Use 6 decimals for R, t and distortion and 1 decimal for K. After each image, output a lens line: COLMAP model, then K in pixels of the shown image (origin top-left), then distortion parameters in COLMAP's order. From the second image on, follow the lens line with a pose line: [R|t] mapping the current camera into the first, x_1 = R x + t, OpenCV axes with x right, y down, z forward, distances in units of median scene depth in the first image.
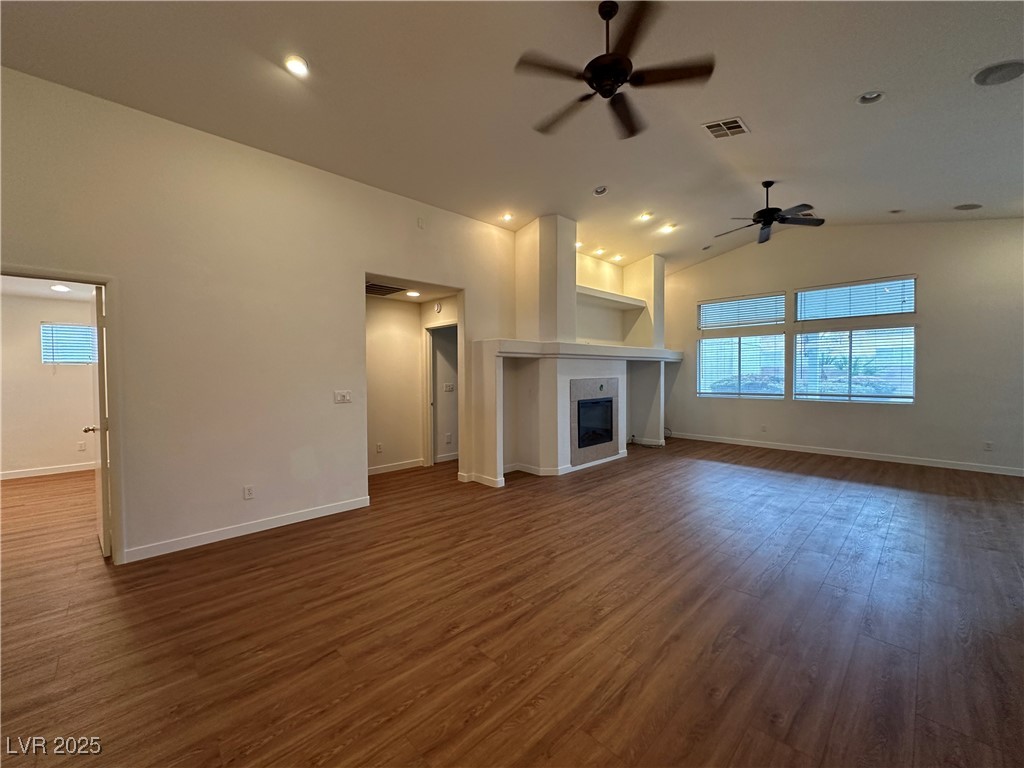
lens RADIAL K [[408.8, 0, 512.5], [0, 408.8, 381.5], [0, 0, 1]] dist [-0.002990, -0.000452]
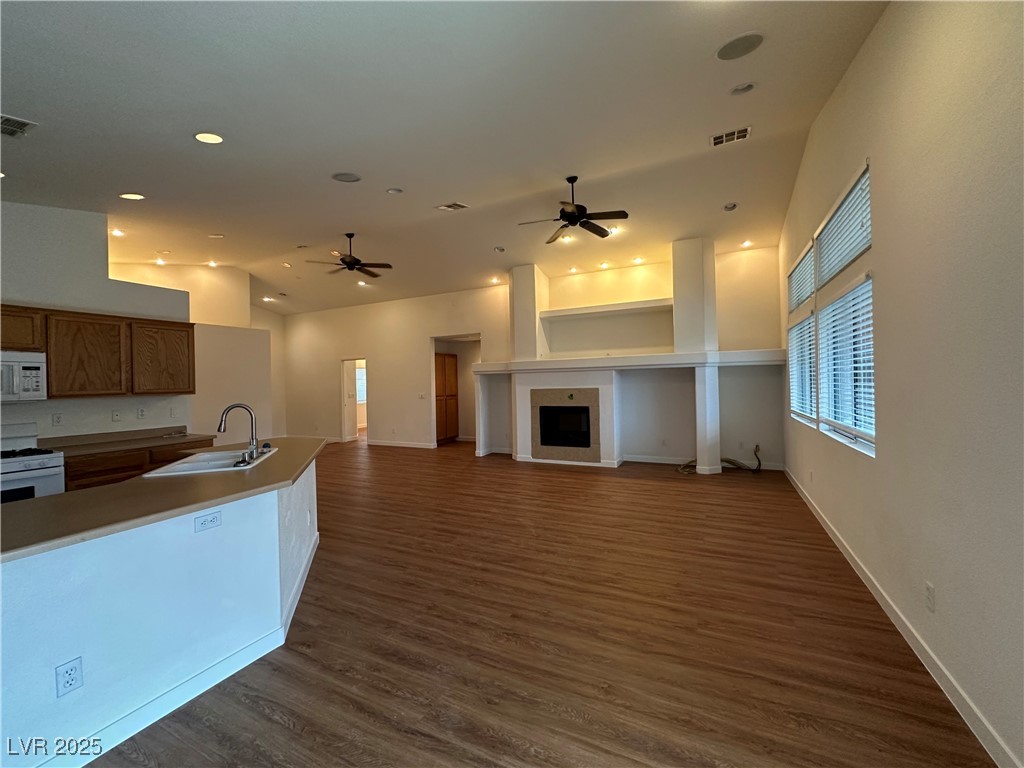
lens RADIAL K [[408.8, 0, 512.5], [0, 408.8, 381.5], [0, 0, 1]] dist [-0.002990, -0.000452]
pose [[0.338768, 0.001556, -0.940869, 1.374066], [-0.000963, 0.999999, 0.001307, -0.032354], [0.940870, 0.000463, 0.338769, 0.530631]]
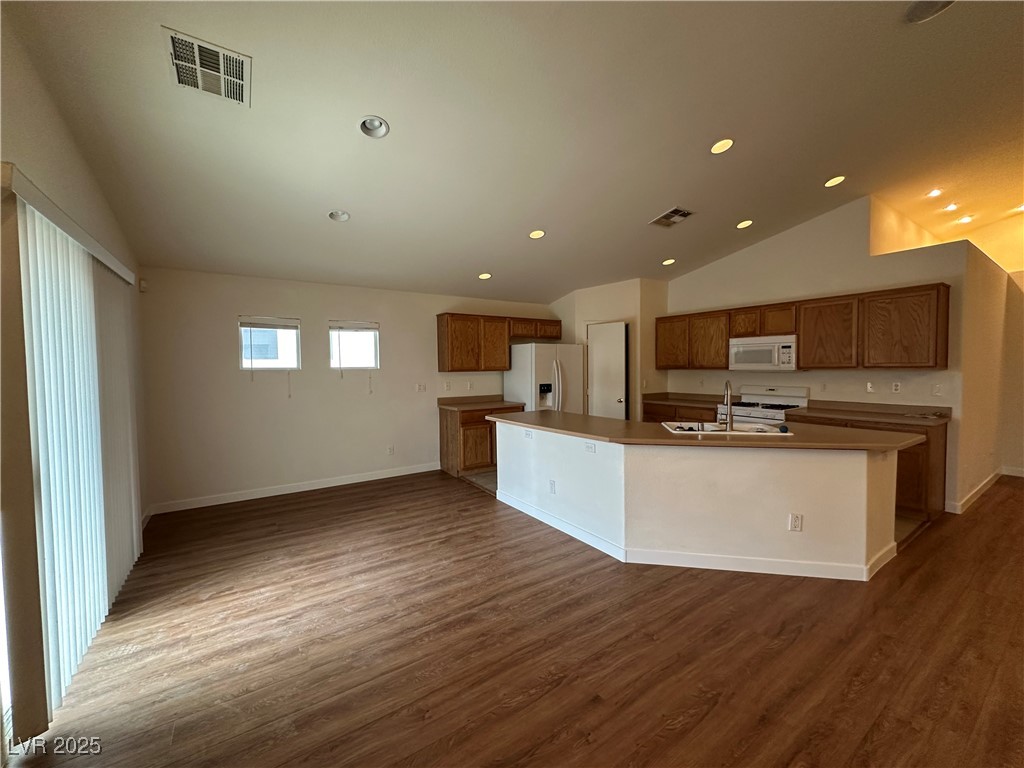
lens RADIAL K [[408.8, 0, 512.5], [0, 408.8, 381.5], [0, 0, 1]] dist [-0.002990, -0.000452]
pose [[-0.984278, 0.014322, 0.176043, 0.954632], [0.024540, 0.998129, 0.056004, -0.040921], [-0.174912, 0.059443, -0.982788, 0.998448]]
